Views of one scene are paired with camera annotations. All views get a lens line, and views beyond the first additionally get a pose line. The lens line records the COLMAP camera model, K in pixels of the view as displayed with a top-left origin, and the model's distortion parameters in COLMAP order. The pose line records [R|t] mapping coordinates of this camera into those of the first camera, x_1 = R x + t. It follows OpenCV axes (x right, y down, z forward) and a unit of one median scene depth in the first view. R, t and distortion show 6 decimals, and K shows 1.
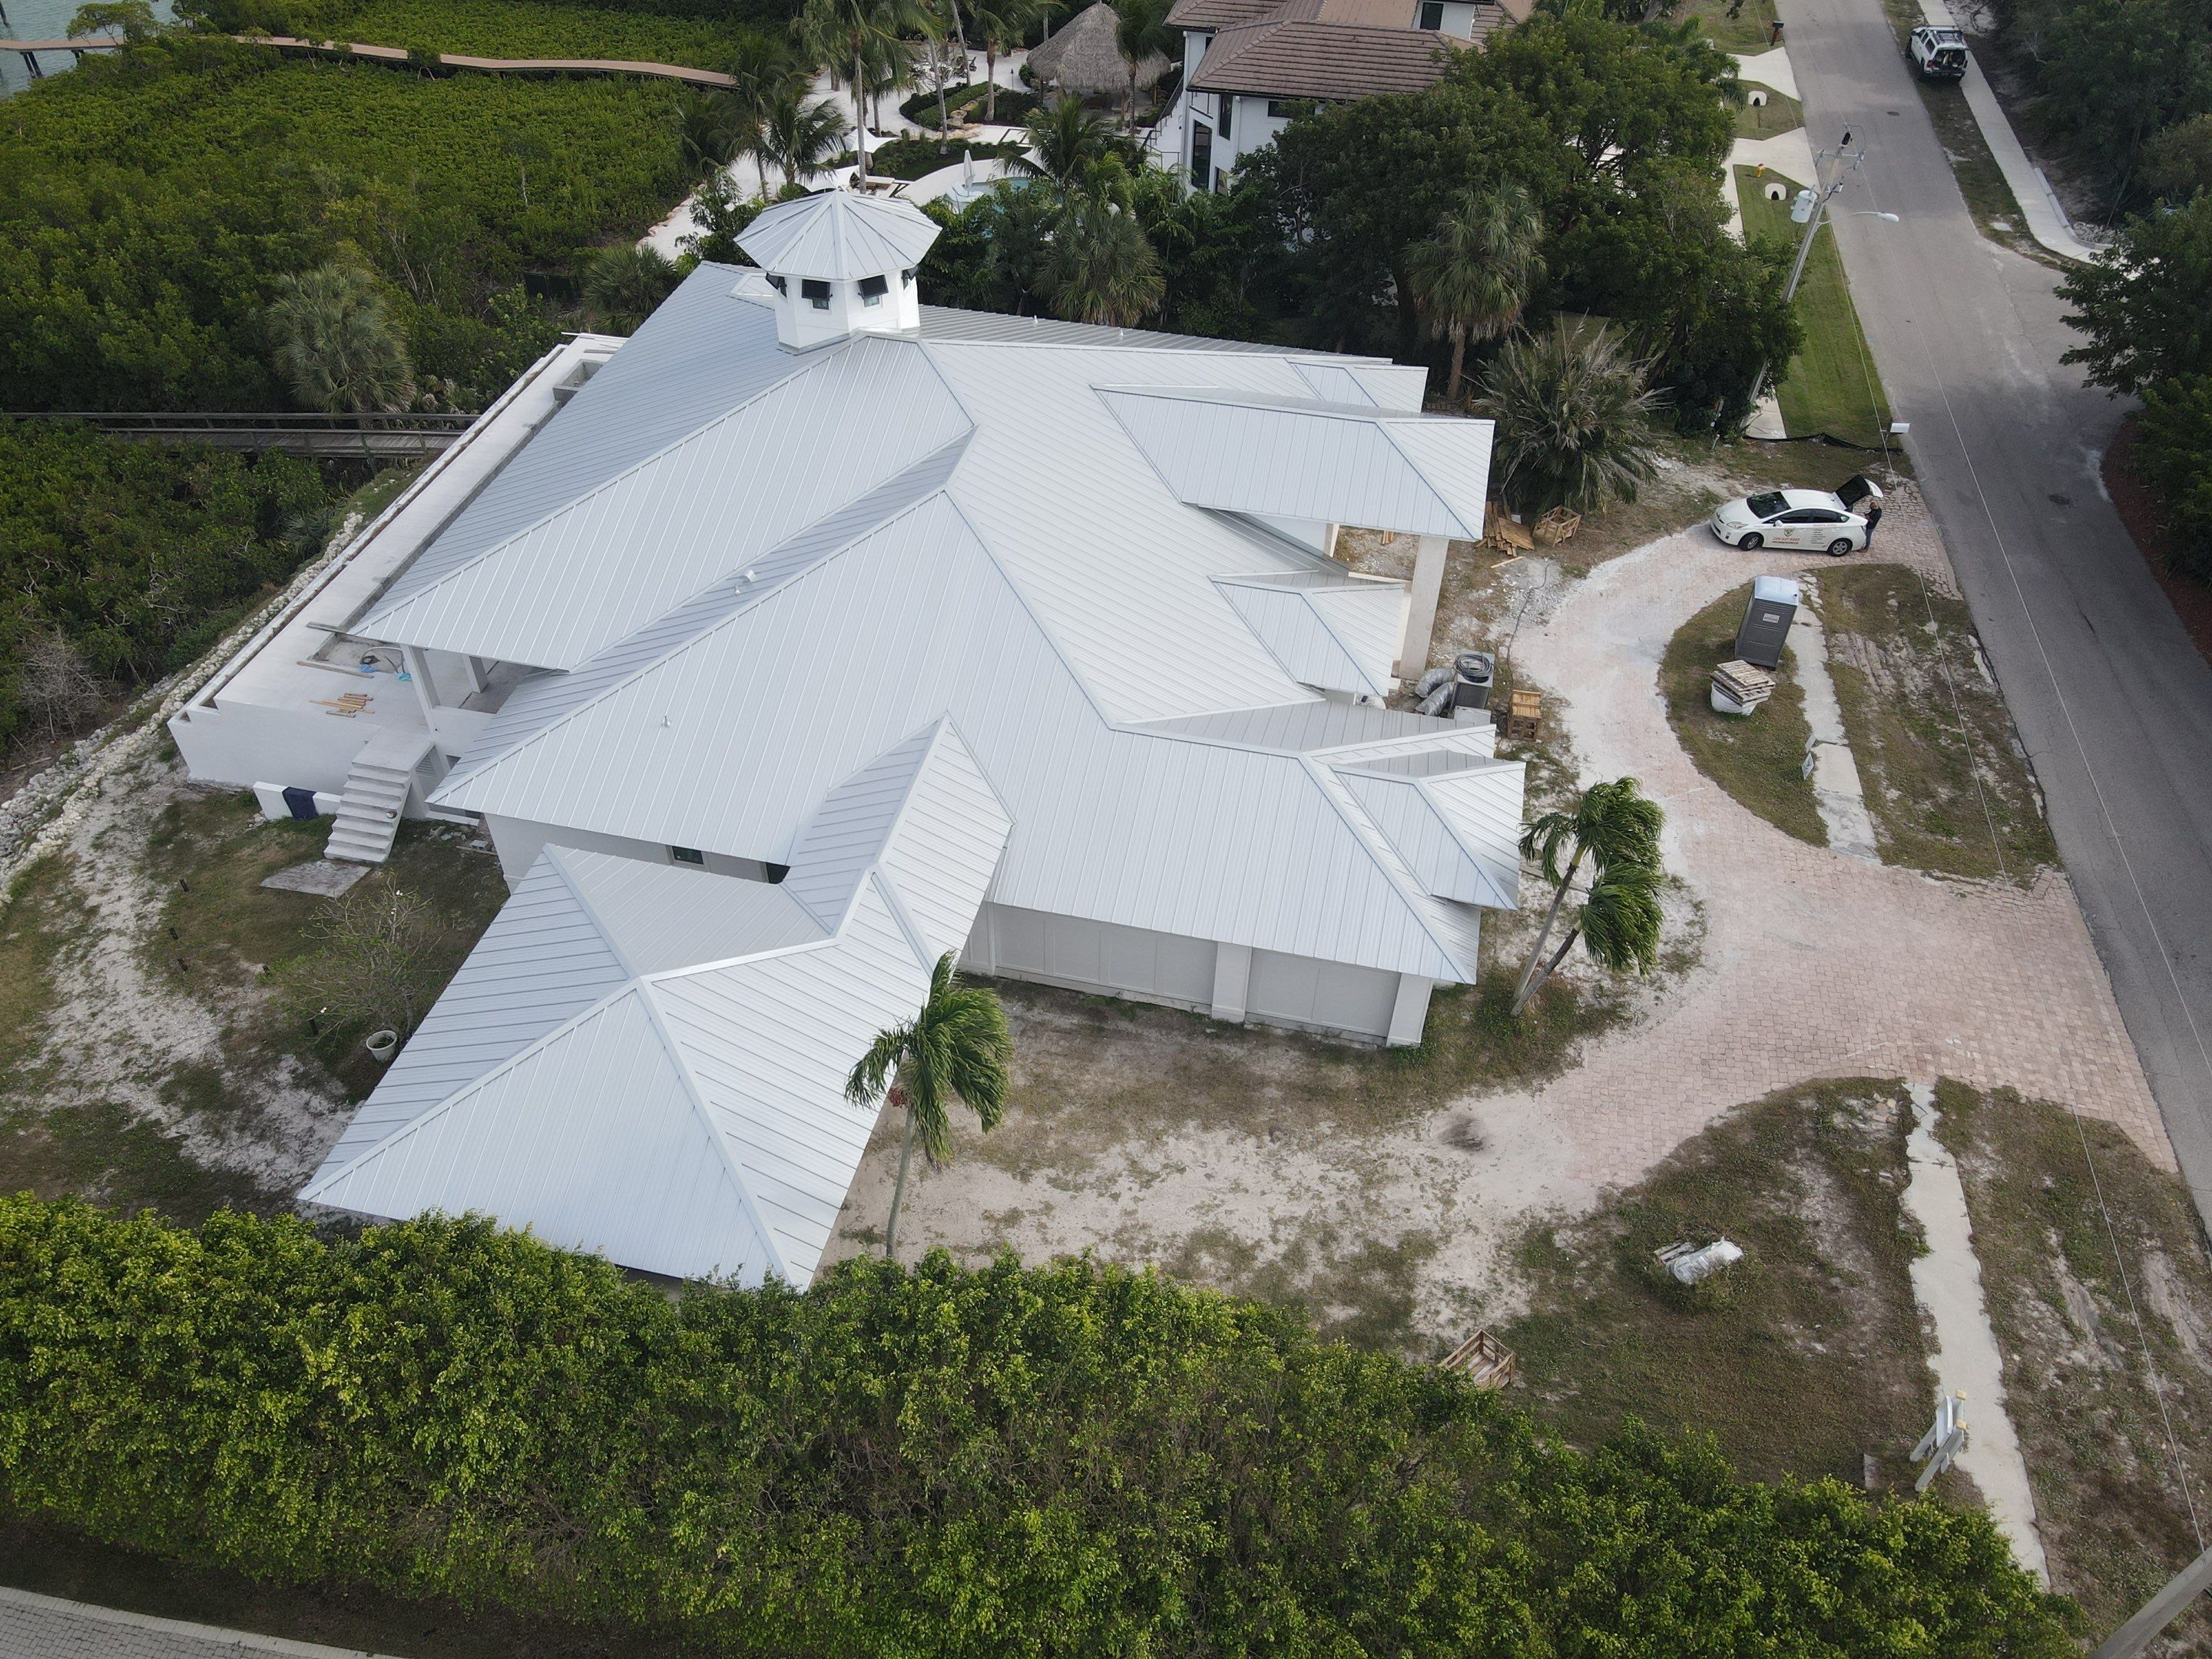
lens RADIAL K [[1631.6, 0, 1093.3], [0, 1631.6, 831.3], [0, 0, 1]] dist [0.002869, 0.033325]
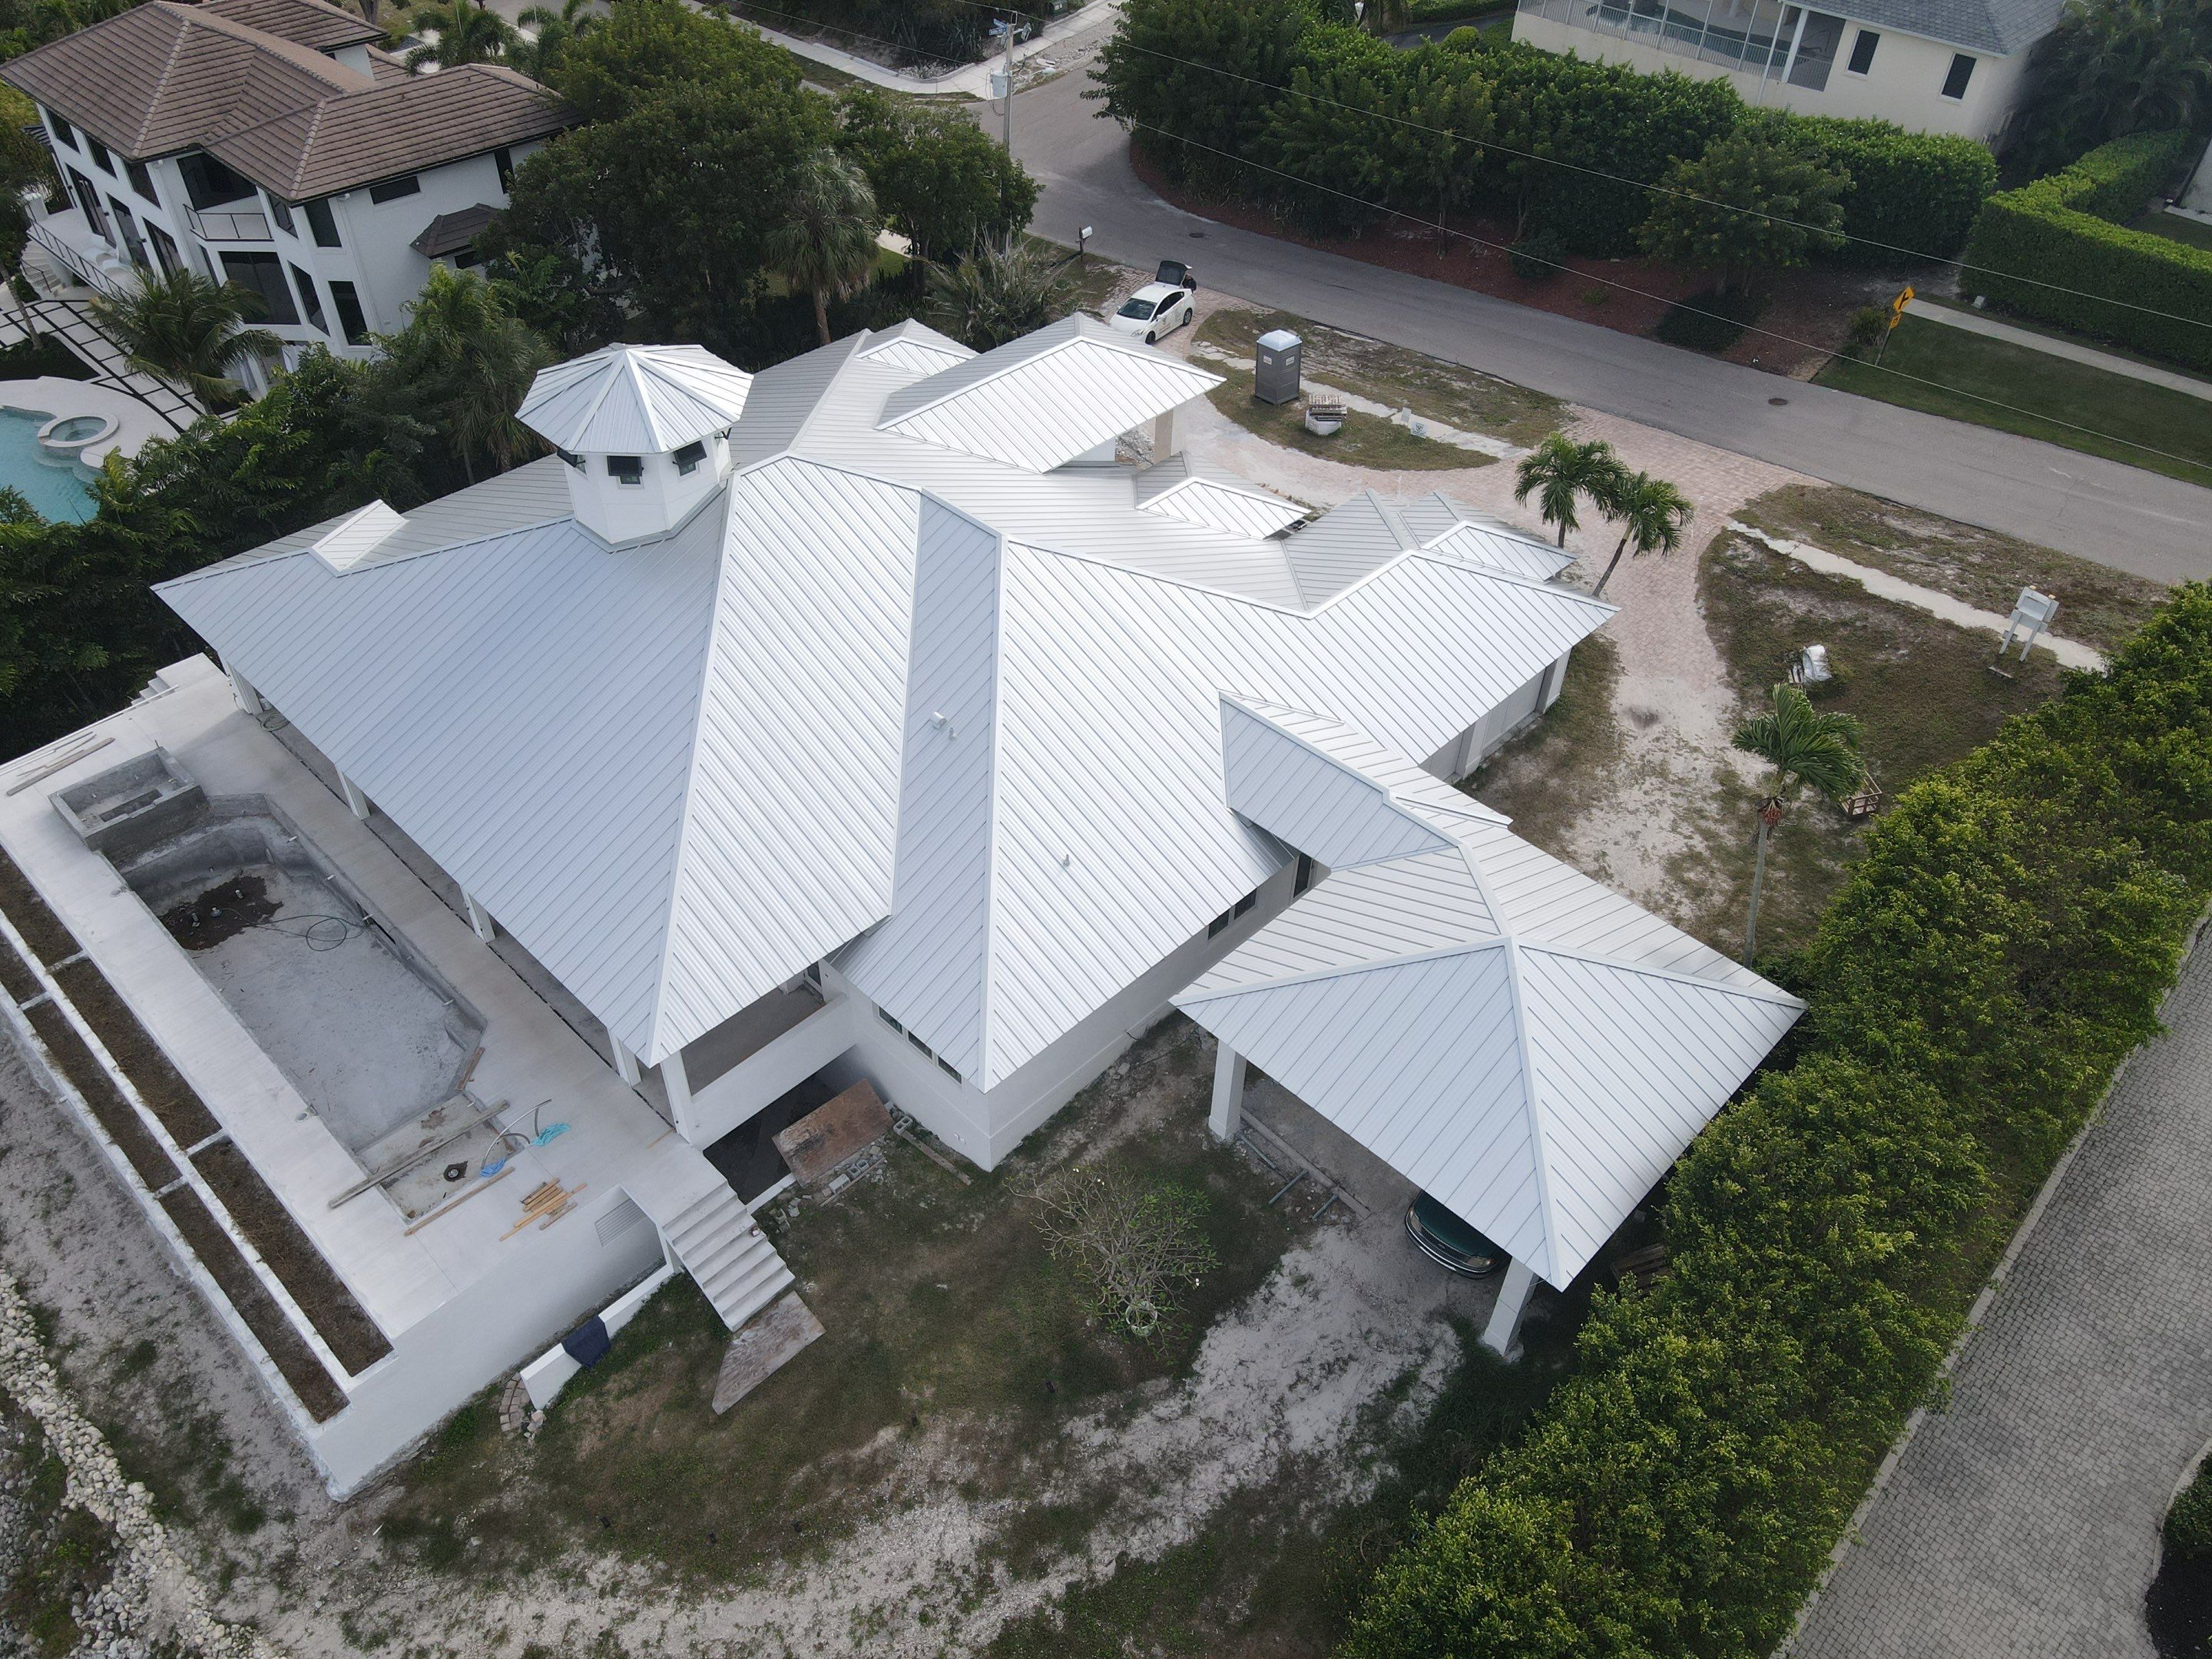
lens RADIAL K [[1631.6, 0, 1093.3], [0, 1631.6, 831.3], [0, 0, 1]] dist [0.002869, 0.033325]
pose [[0.522651, -0.579928, 0.624915, -0.919089], [0.570071, 0.782756, 0.249624, -0.338877], [-0.633920, 0.225780, 0.739708, 0.325286]]
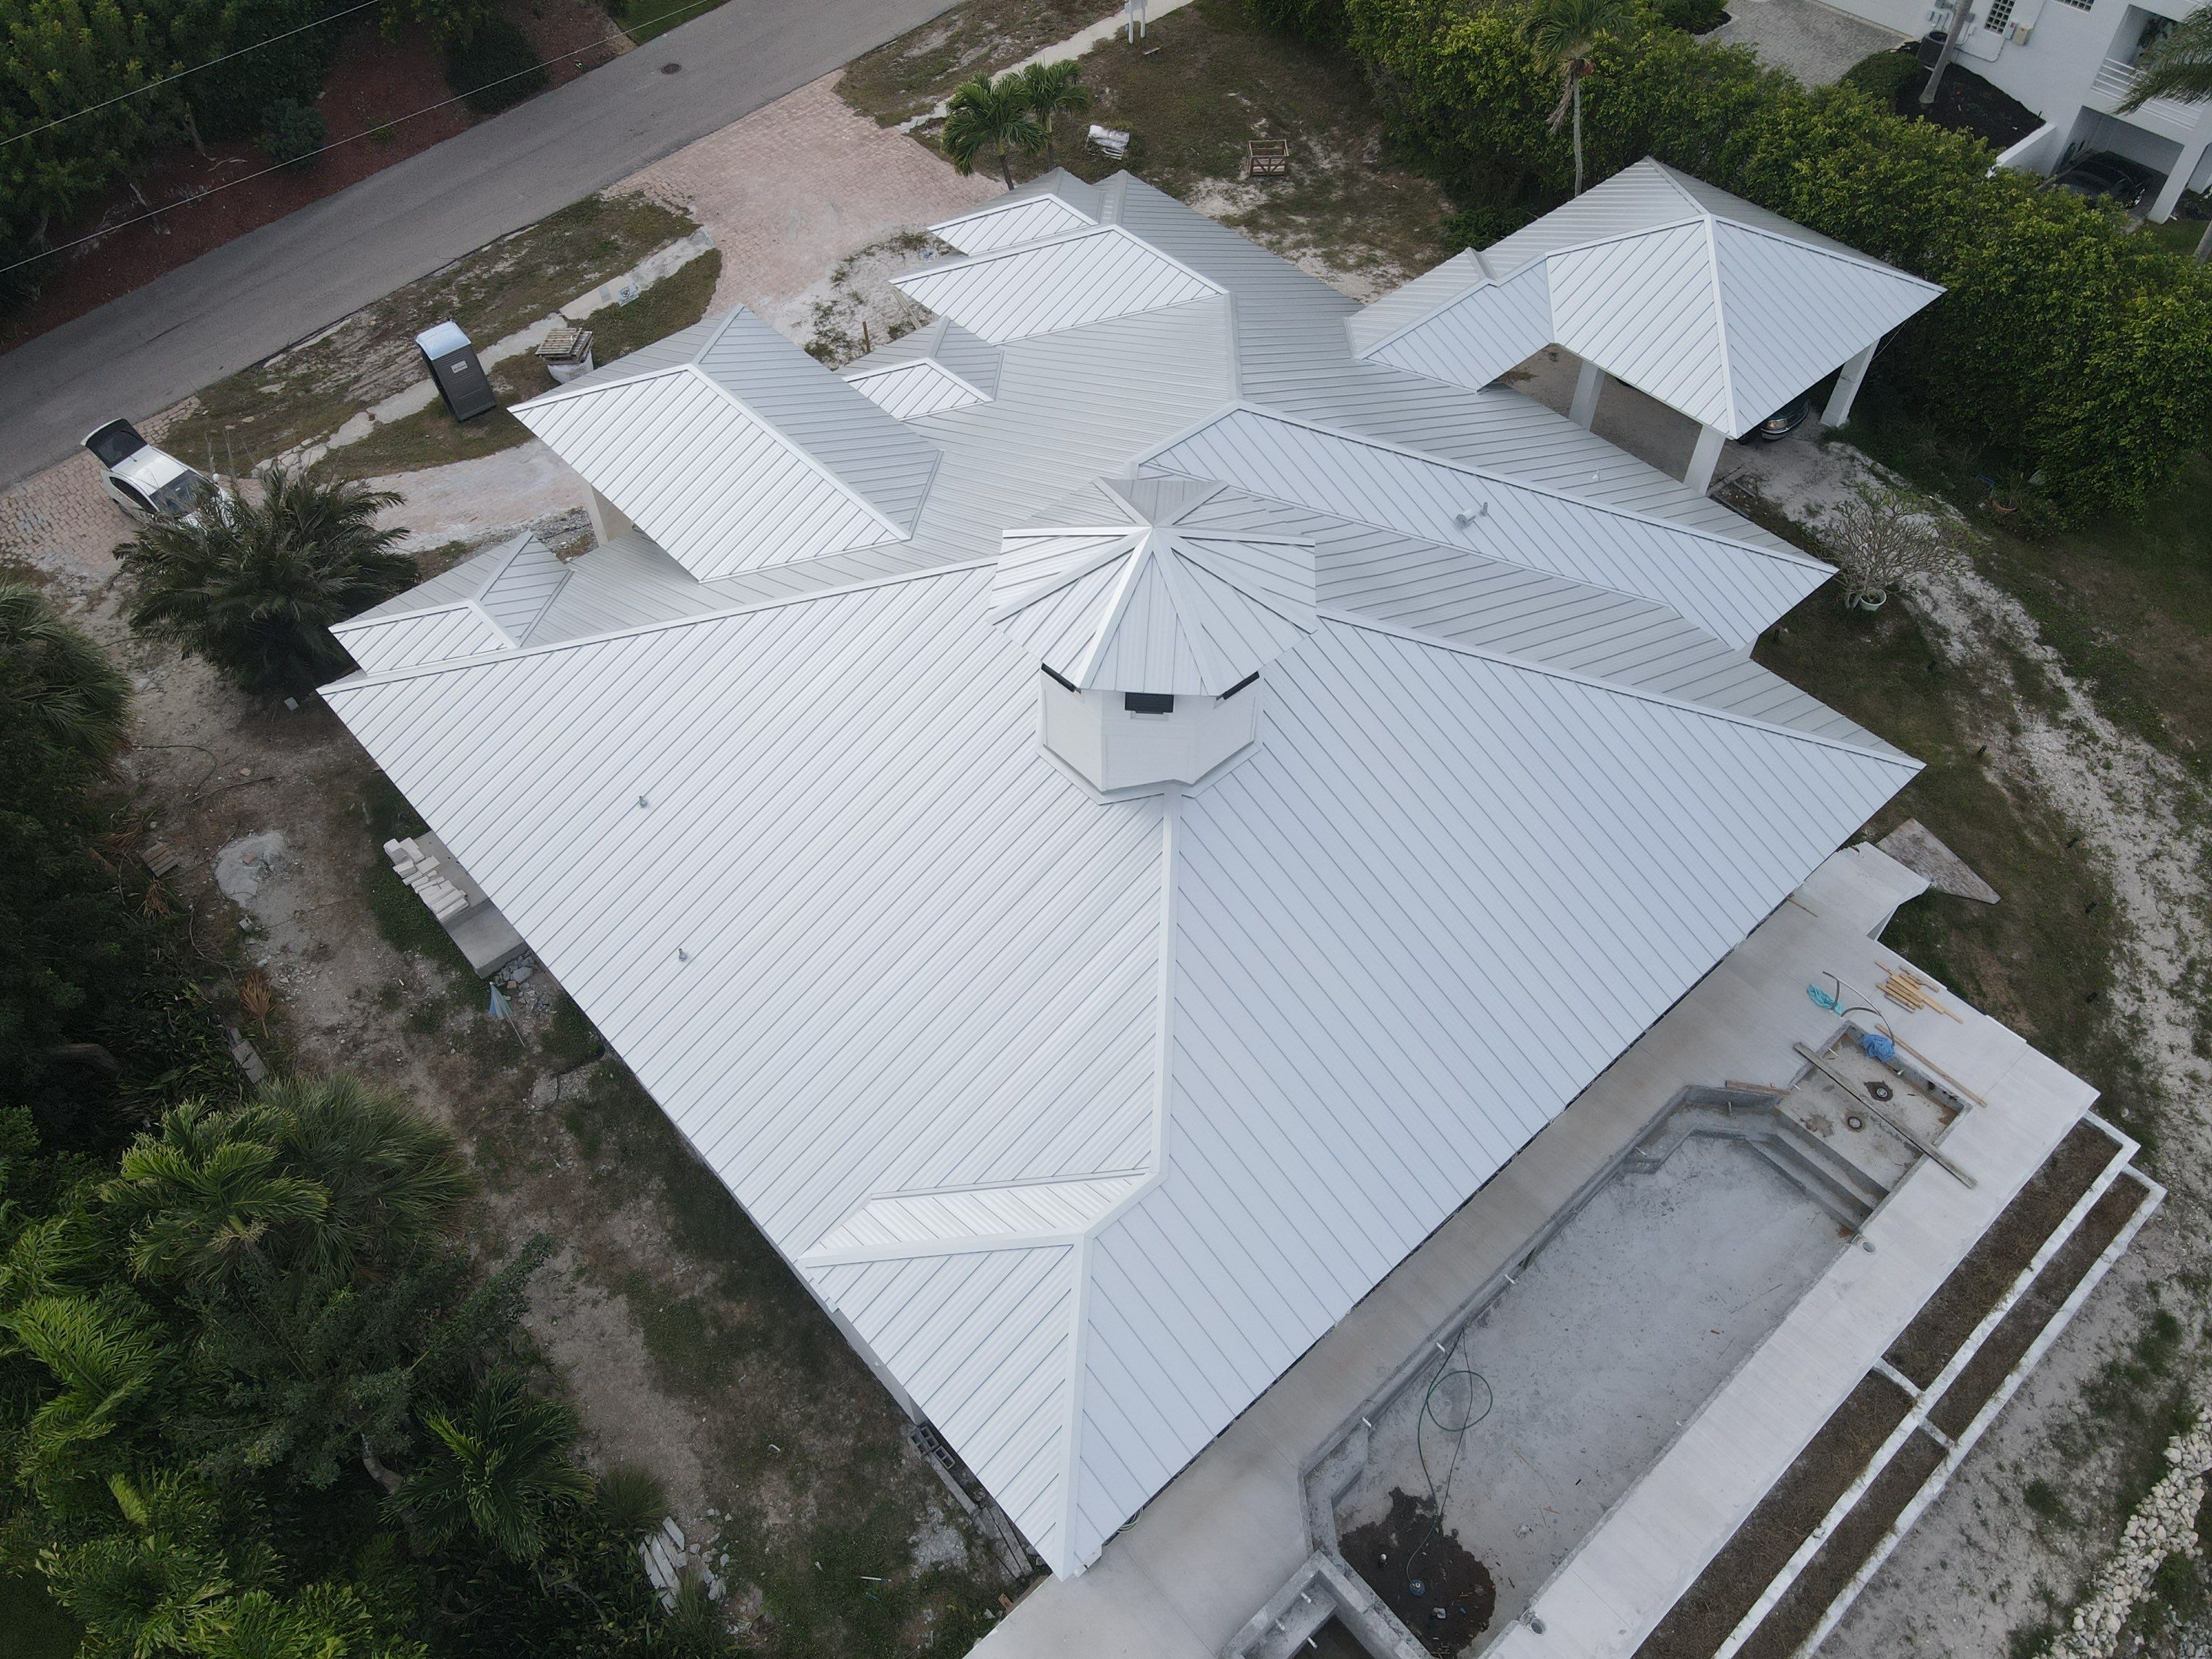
lens RADIAL K [[1627.0, 0, 1090.9], [0, 1627.0, 834.4], [0, 0, 1]] dist [0.020008, -0.005796]
pose [[-0.817601, -0.449480, 0.359856, -0.512236], [0.390204, 0.027044, 0.920331, -1.201631], [-0.423403, 0.892881, 0.153278, 1.297990]]
